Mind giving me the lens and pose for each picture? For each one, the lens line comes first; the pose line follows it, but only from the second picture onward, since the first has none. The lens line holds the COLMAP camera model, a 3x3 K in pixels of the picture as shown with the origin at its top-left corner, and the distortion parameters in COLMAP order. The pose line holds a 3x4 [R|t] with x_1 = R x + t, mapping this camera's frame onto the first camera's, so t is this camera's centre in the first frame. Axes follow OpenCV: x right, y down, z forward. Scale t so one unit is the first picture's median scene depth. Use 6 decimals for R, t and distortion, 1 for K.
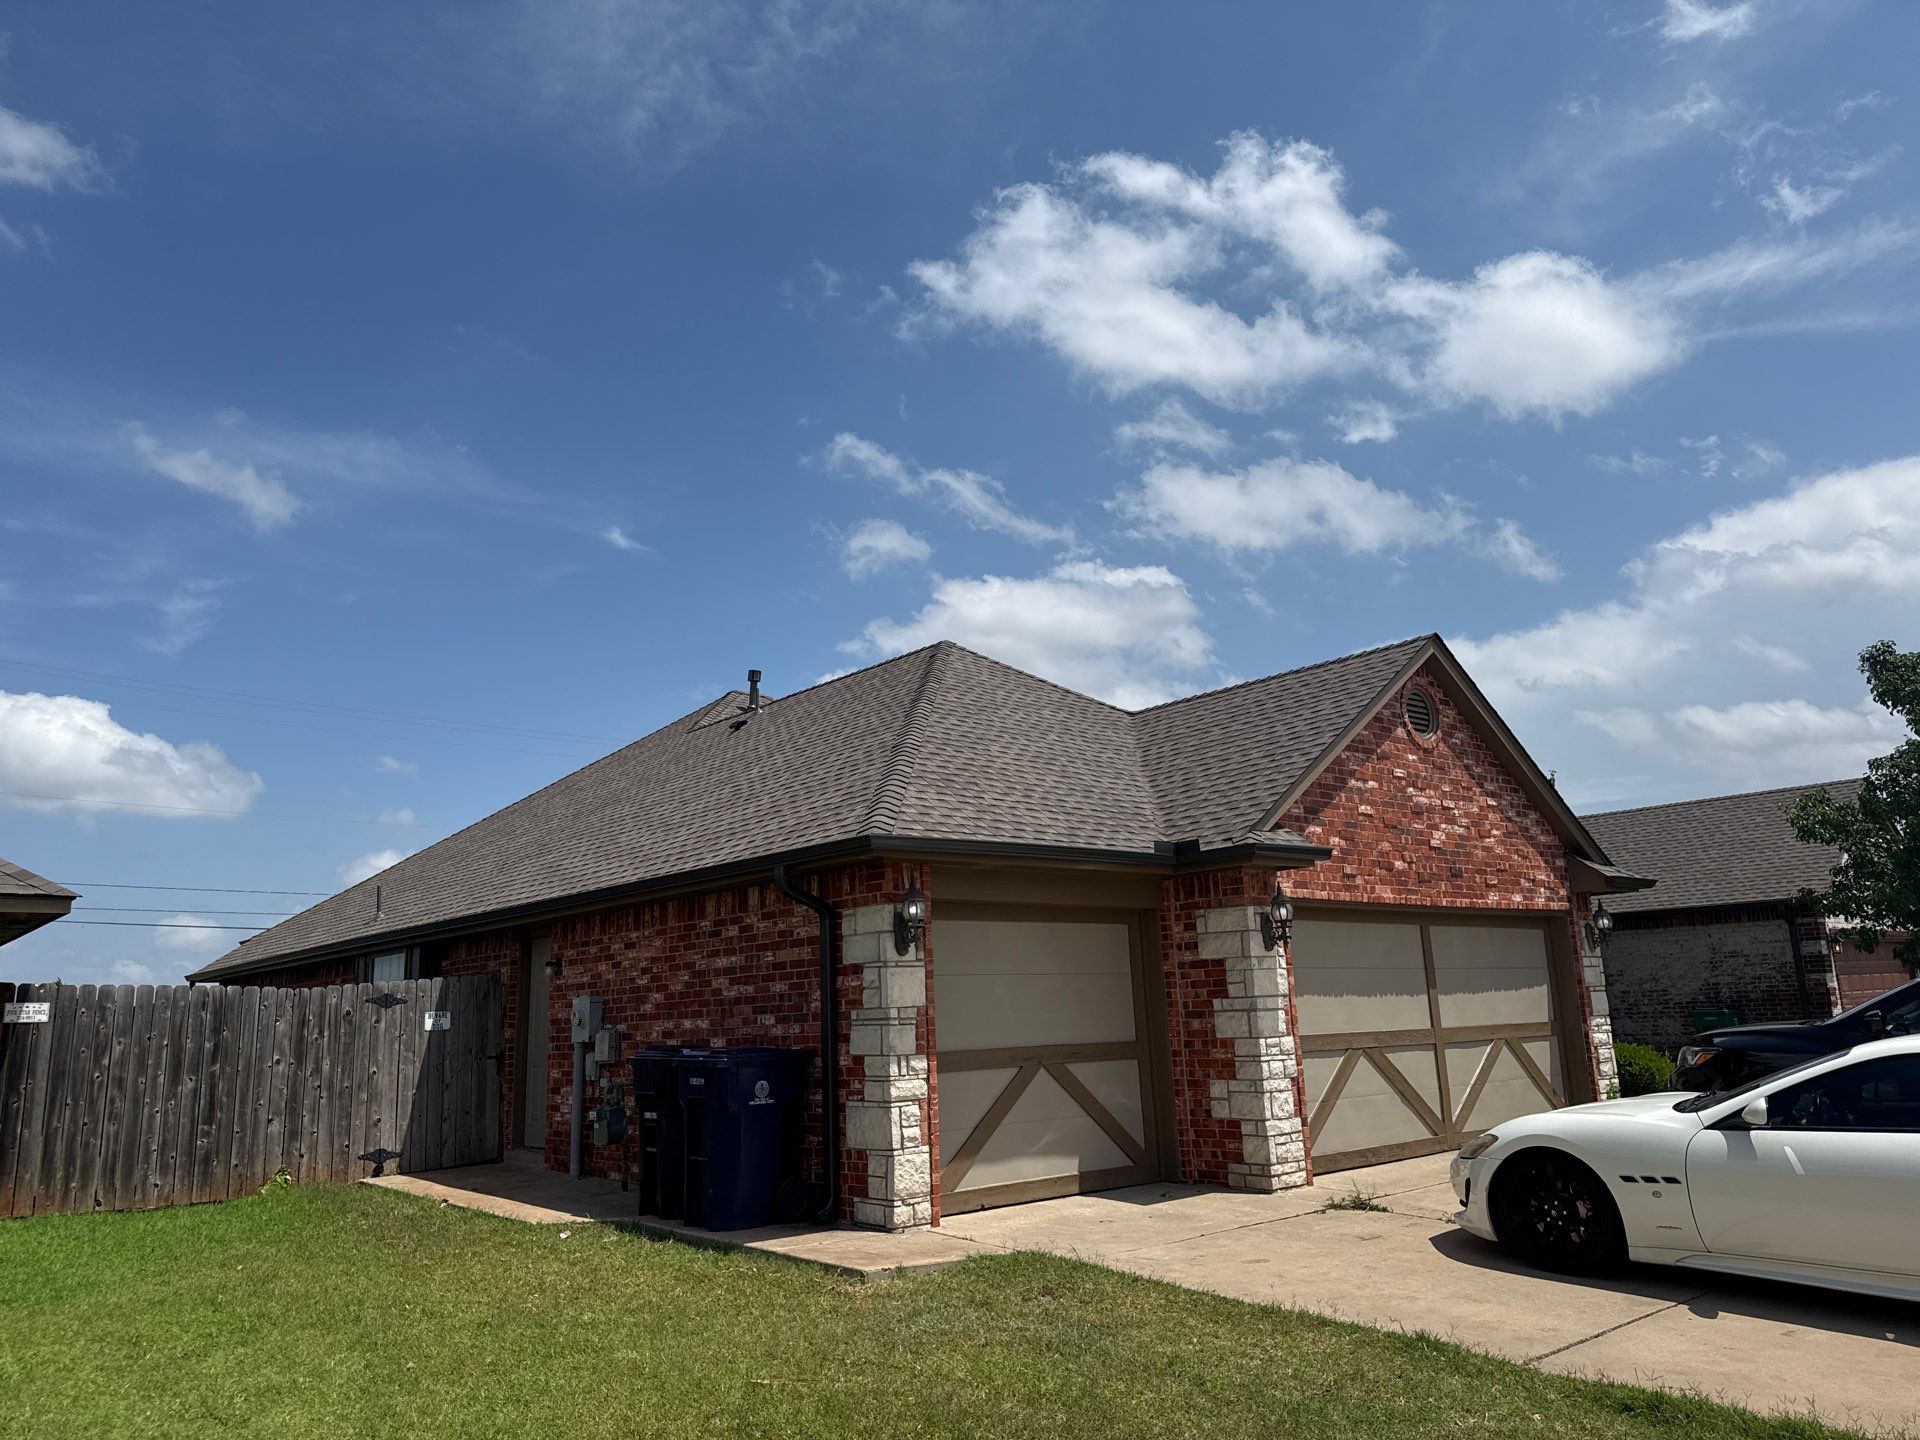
lens RADIAL K [[1329.4, 0, 968.4], [0, 1329.4, 724.6], [0, 0, 1]] dist [0.085996, -0.116309]
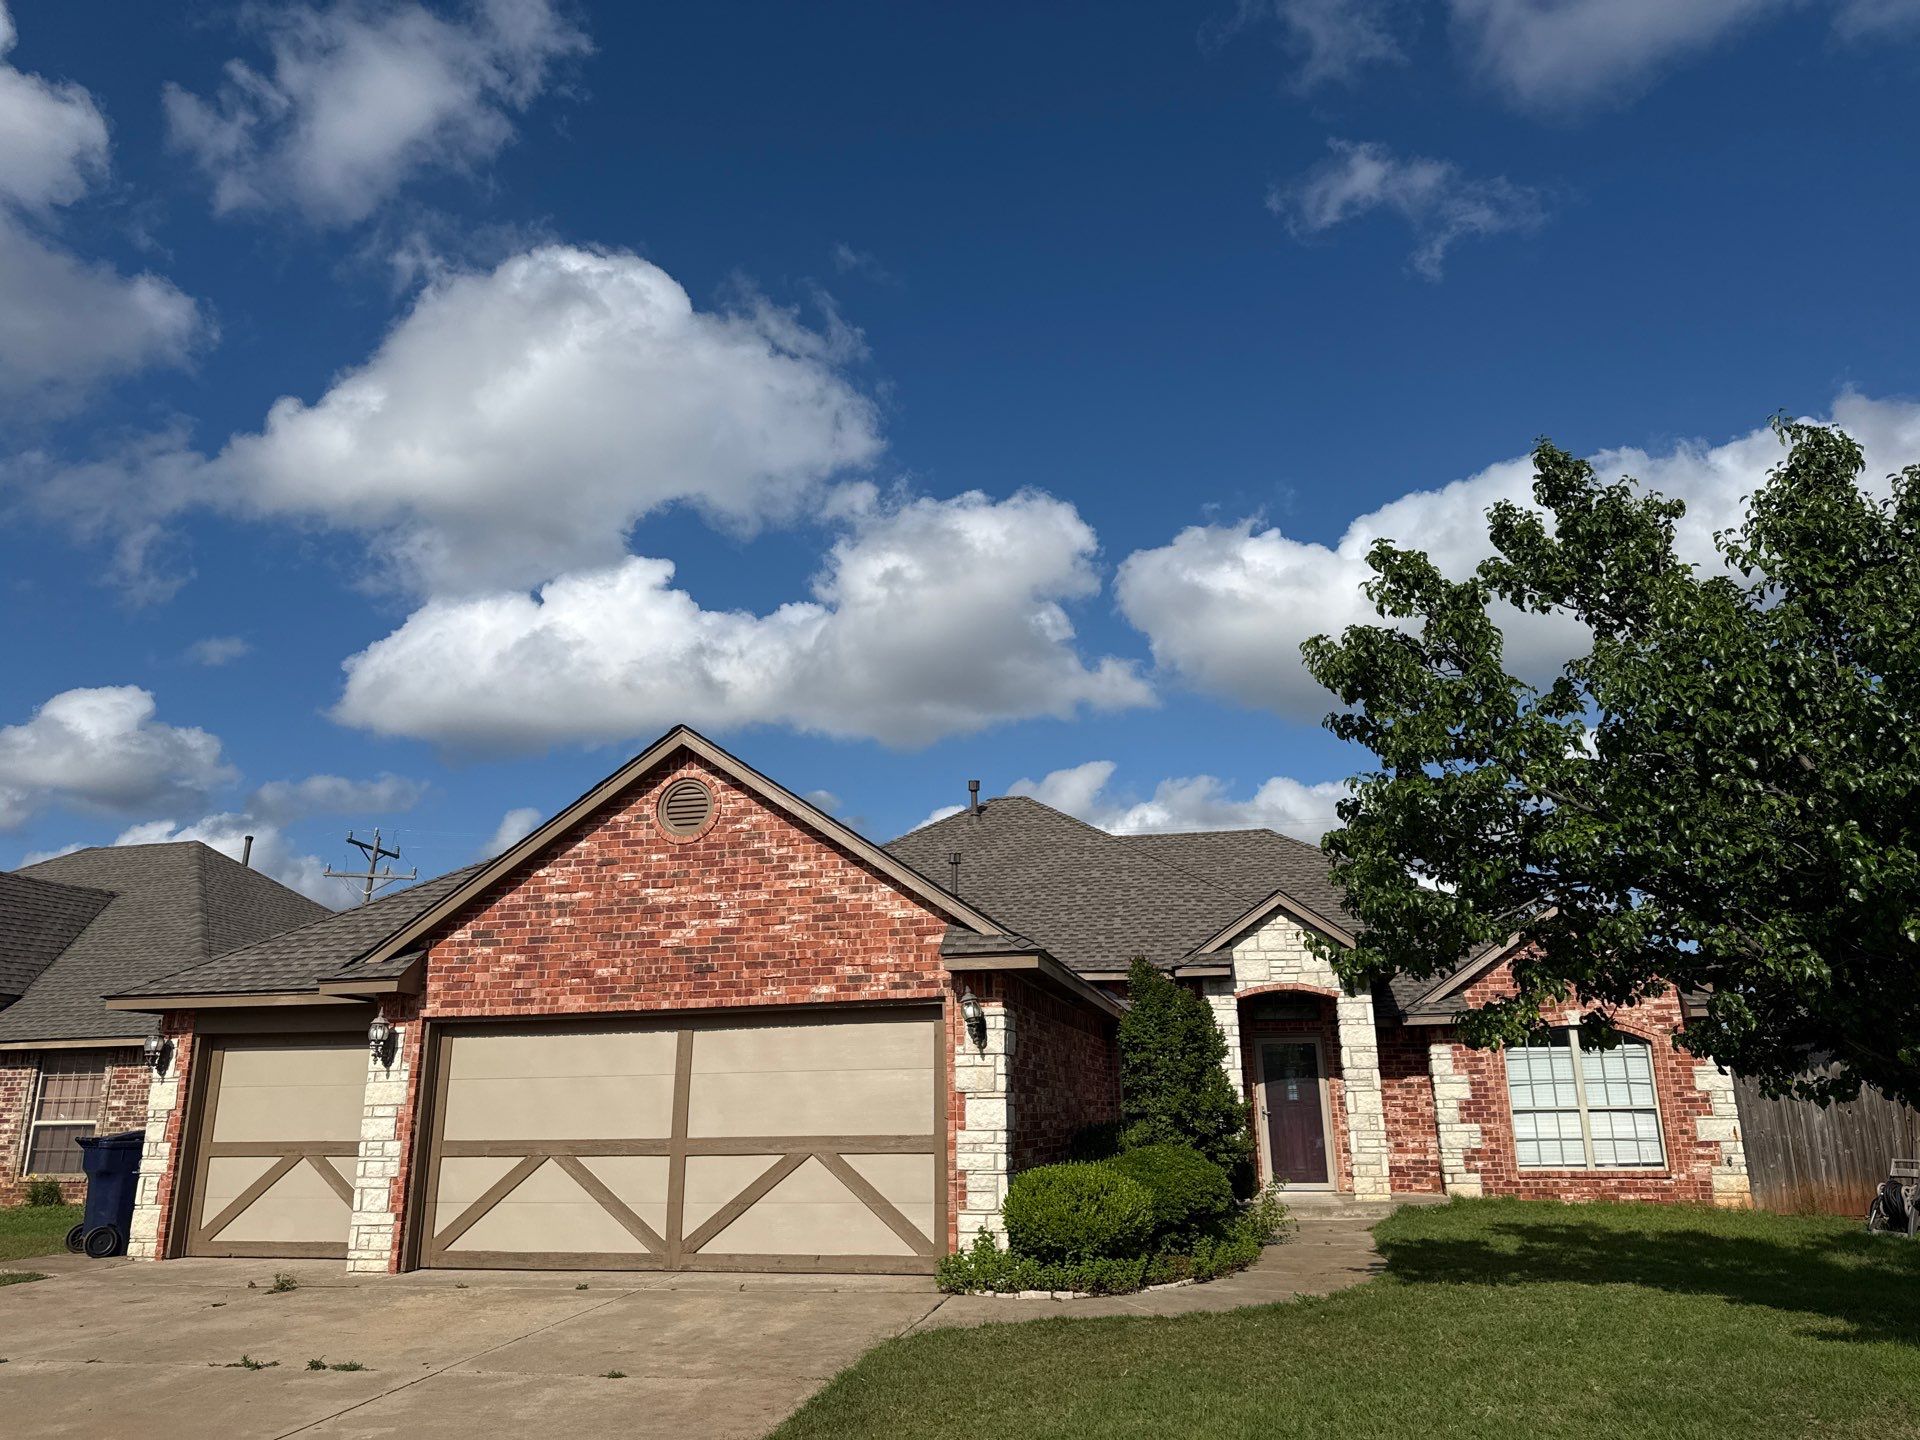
lens RADIAL K [[1329.4, 0, 968.7], [0, 1329.4, 706.7], [0, 0, 1]] dist [0.085996, -0.116309]
pose [[0.604314, -0.204354, -0.770094, 1.295876], [0.157803, 0.978099, -0.135719, 0.089195], [0.780963, -0.039507, 0.623327, 0.586801]]
